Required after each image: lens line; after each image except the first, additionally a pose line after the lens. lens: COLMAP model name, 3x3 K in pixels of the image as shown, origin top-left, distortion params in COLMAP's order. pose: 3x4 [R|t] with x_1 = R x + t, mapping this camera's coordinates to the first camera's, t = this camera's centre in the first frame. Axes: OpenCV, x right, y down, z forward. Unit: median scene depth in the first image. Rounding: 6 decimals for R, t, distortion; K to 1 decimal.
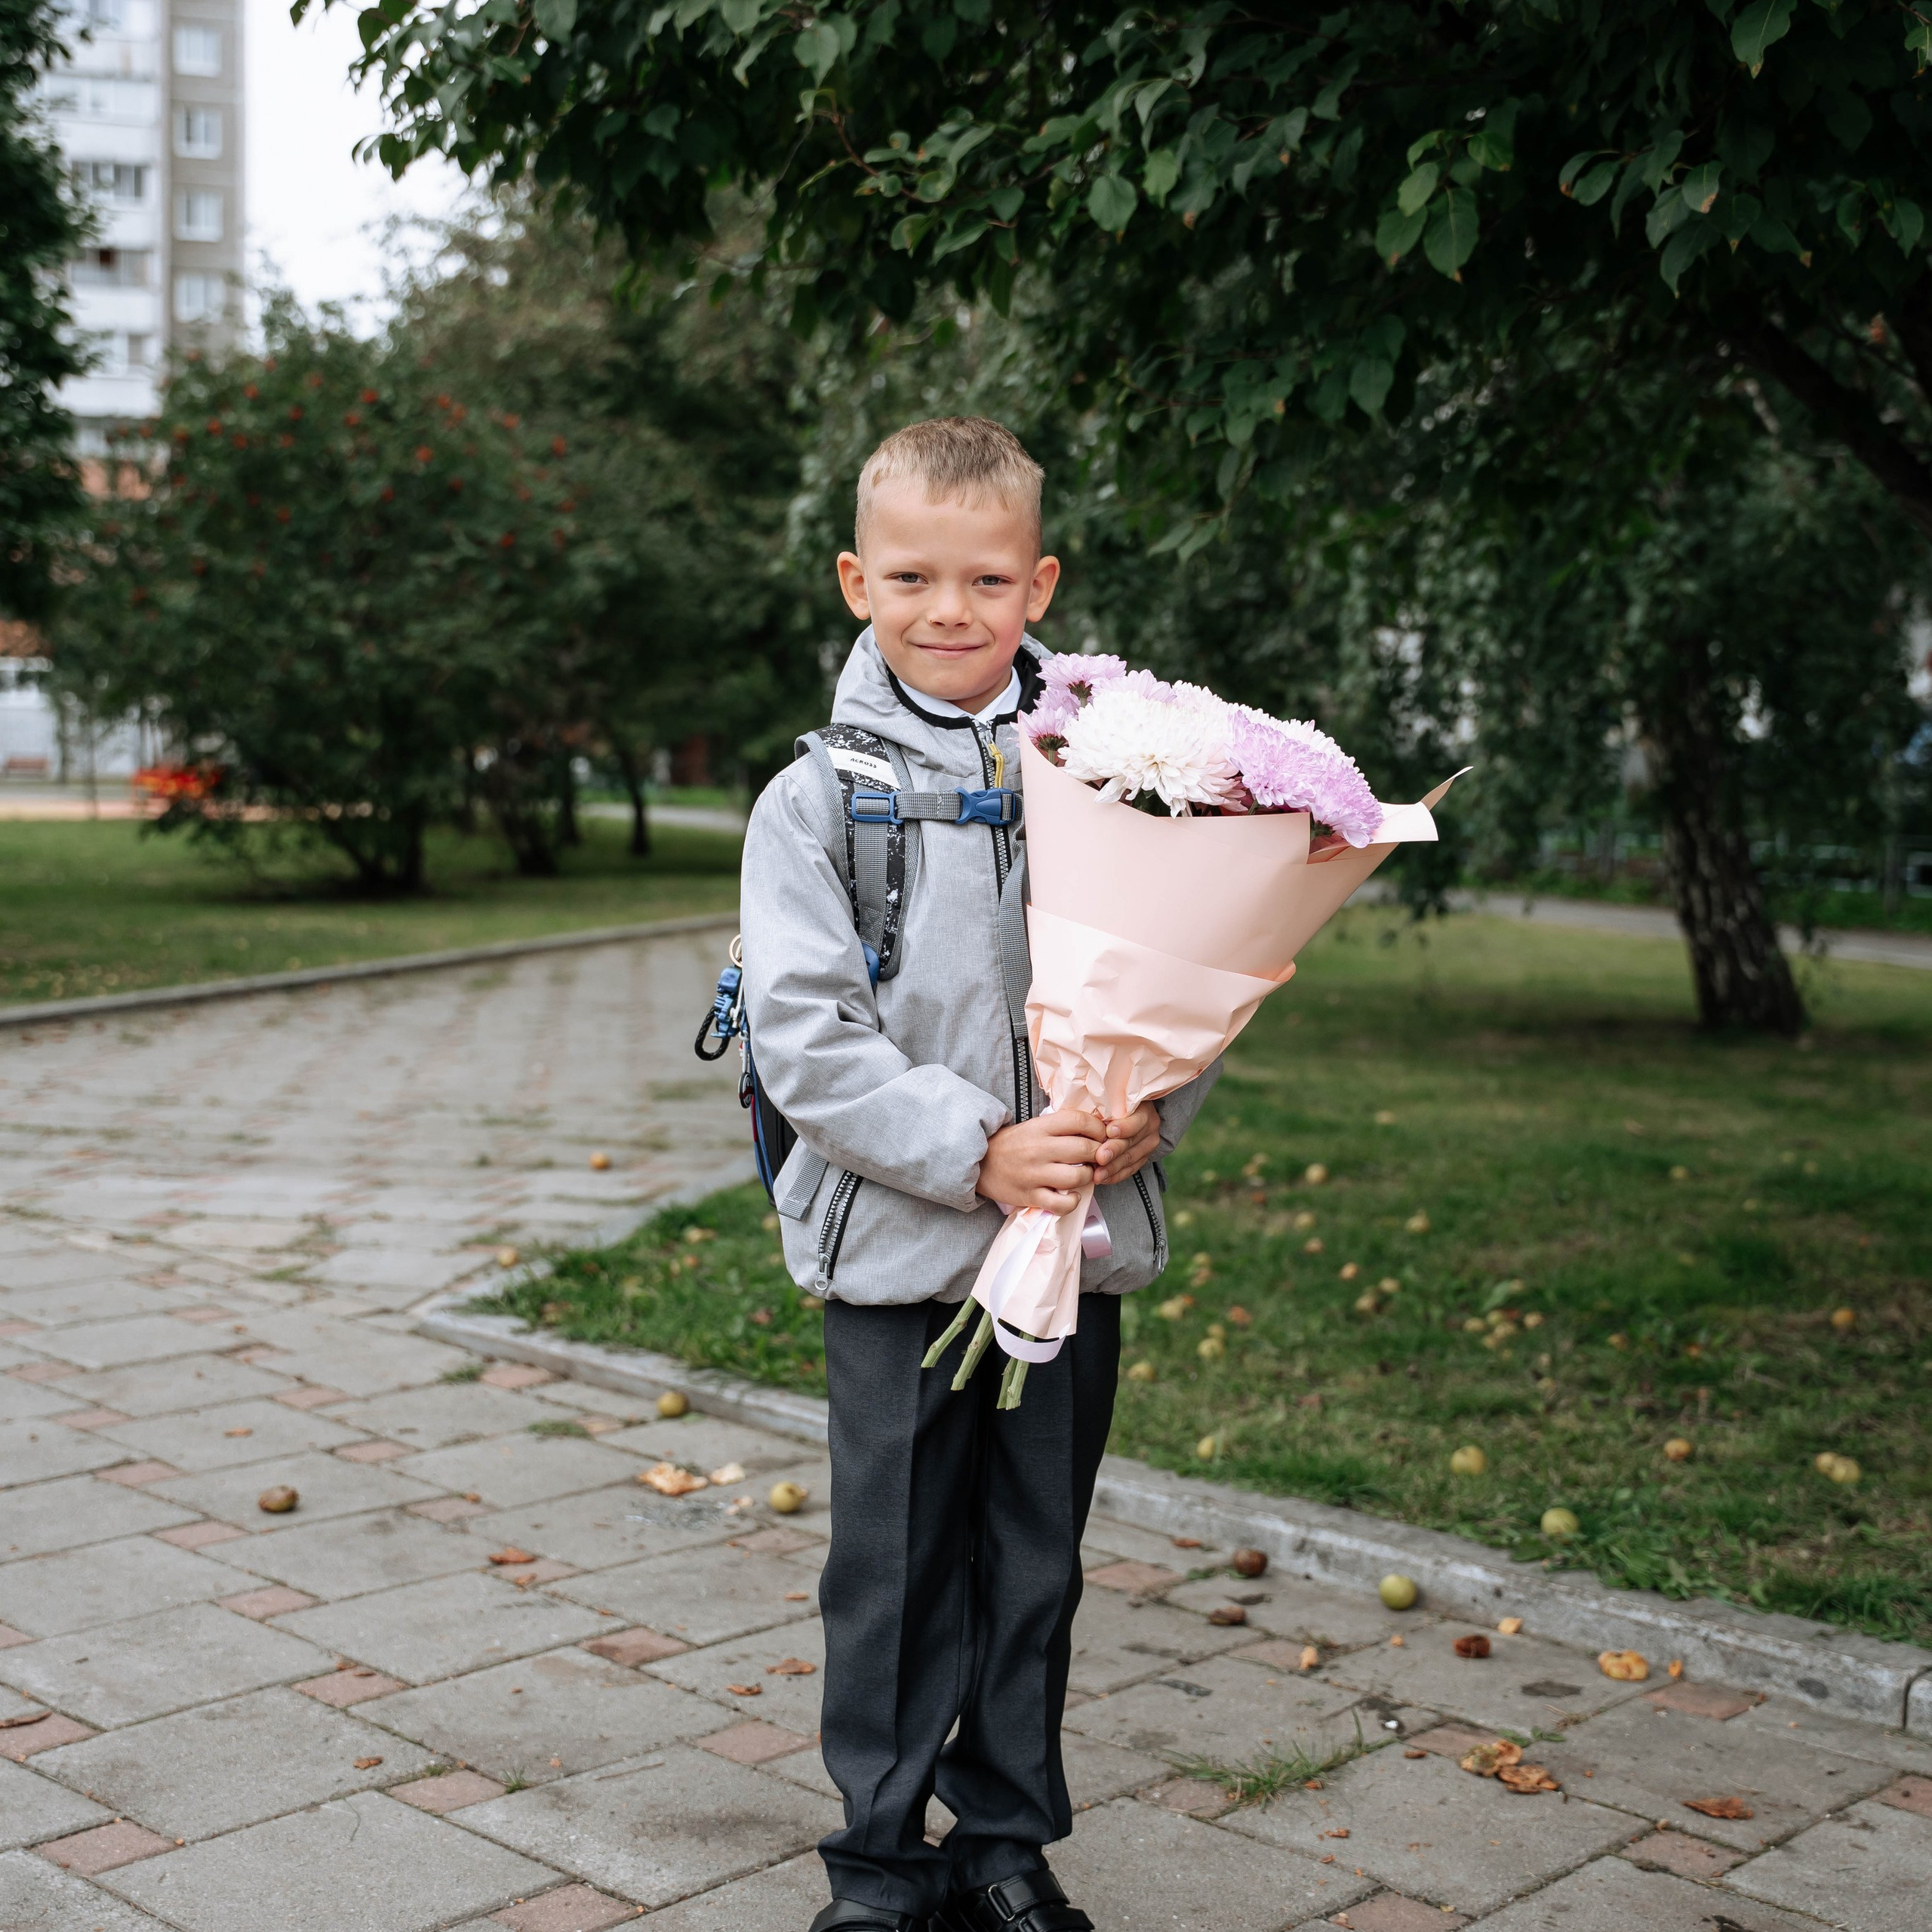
lens RADIAL K [[2942.1, 0, 964.2], [0, 2942.1, 928.1], [0, 0, 1]] dist [-0.032523, 0.127493]
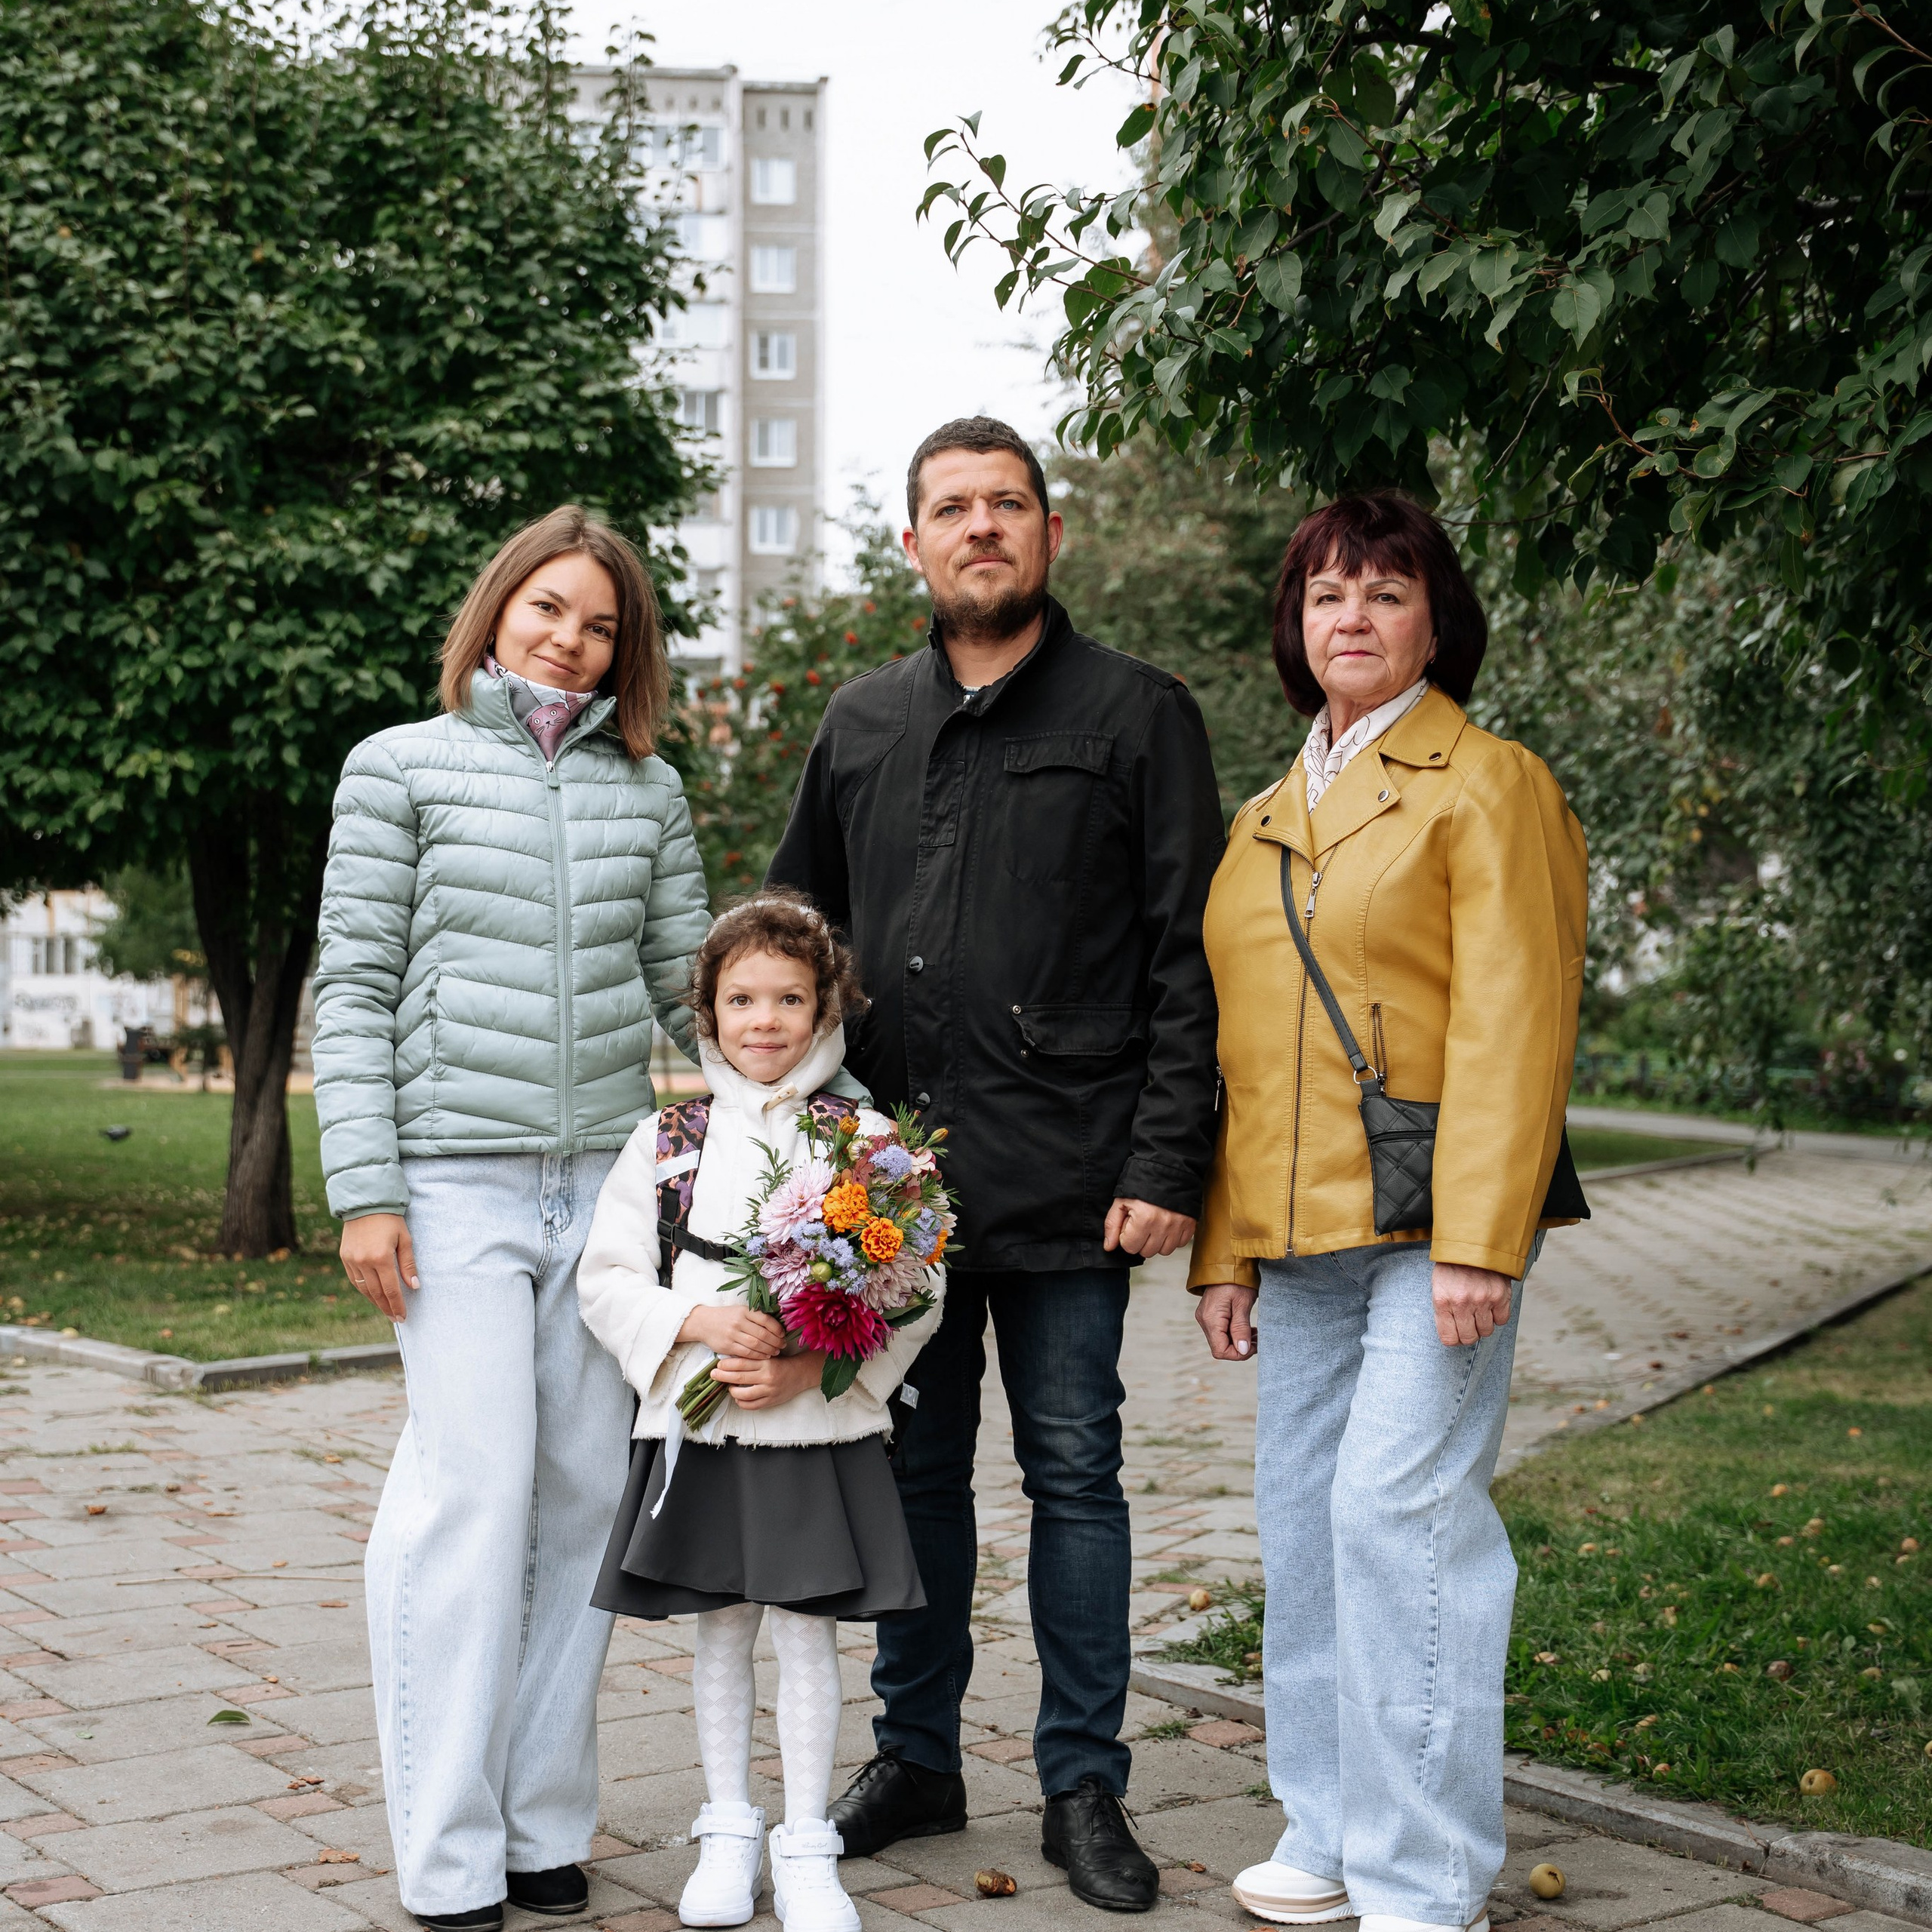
lens RADIAL K [[3314.6, 0, 952.0], [0, 3314.6, 936.7], [0, 0, 1]] dist [-0.025002, 0.187755]
pose [[0.980295, -0.016748, -0.196829, -0.022619], [0.000519, 0.996614, -0.082217, -0.007455], [0.197540, 0.080495, 0.976985, -0.033763]]
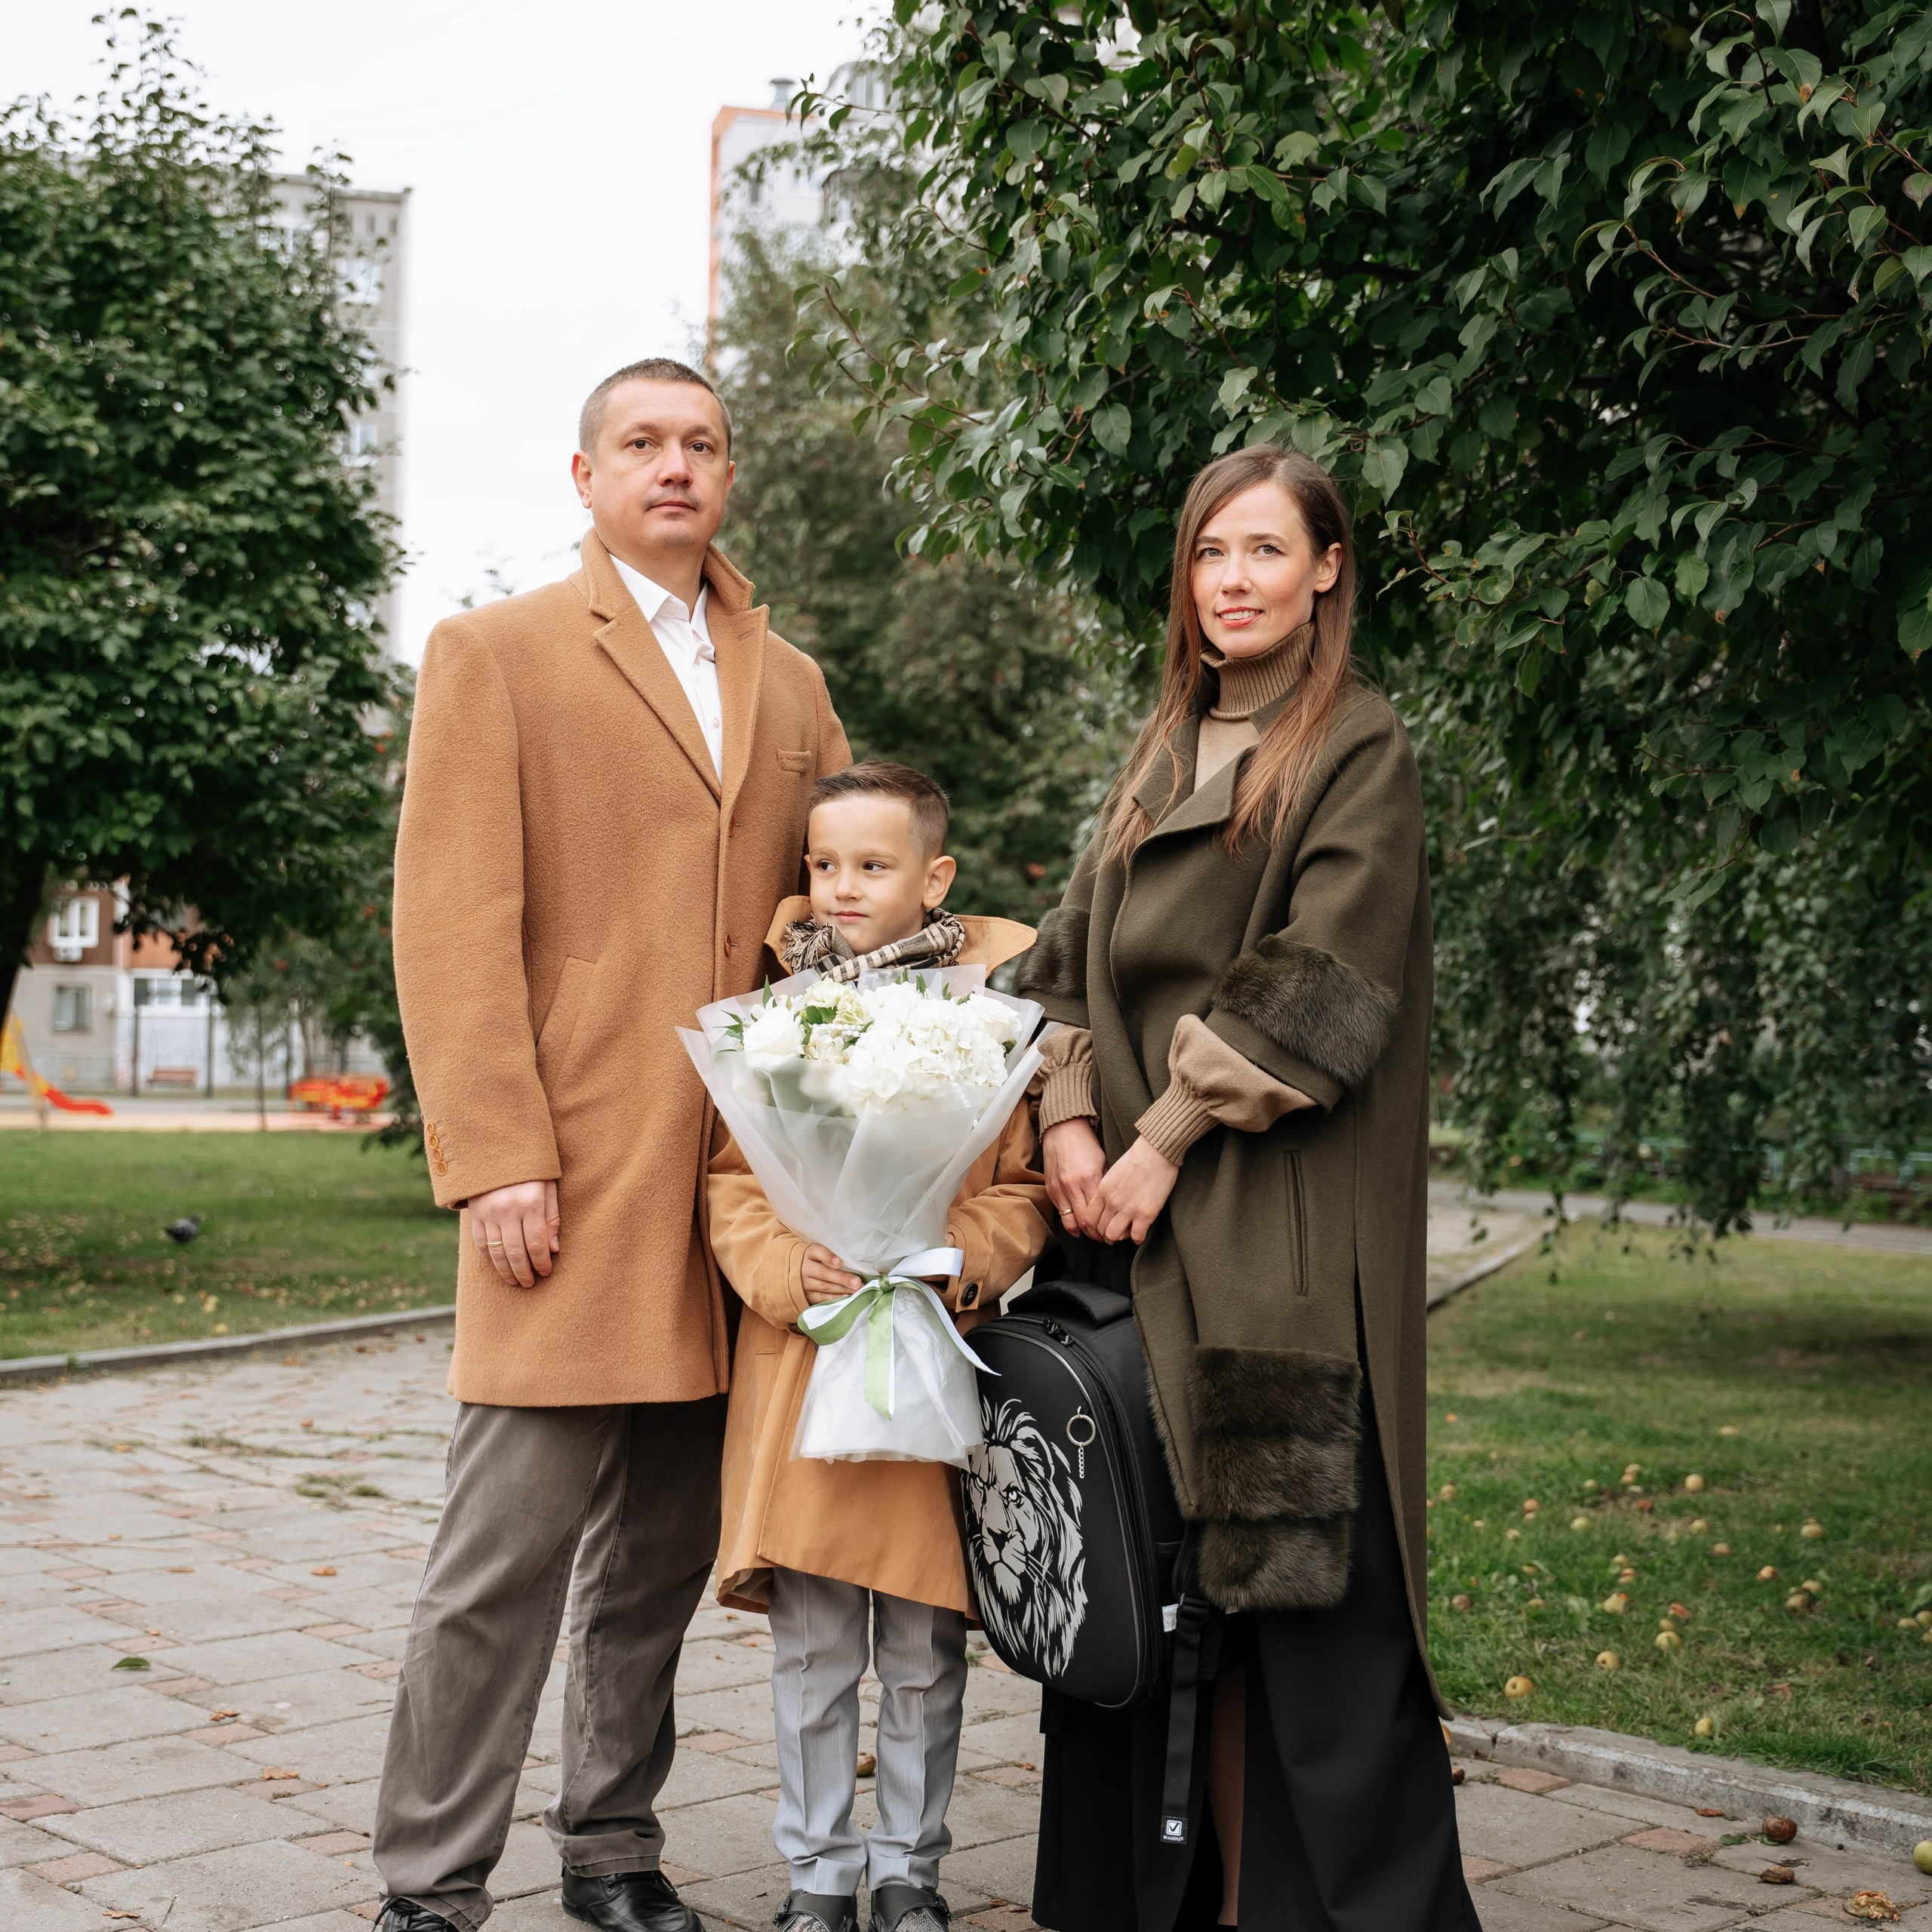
lens RADIAL K [[3064.3, 0, 954.6], [0, 3064.3, 921.6], [0, 0, 1]] dist [-0.043514, 0.222617]
pose [[0.998689, -0.003437, -0.051064, -0.090132], [-0.001962, 0.994439, -0.105300, 0.001886], [0.051141, 0.105262, 0.993129, -0.103093]]
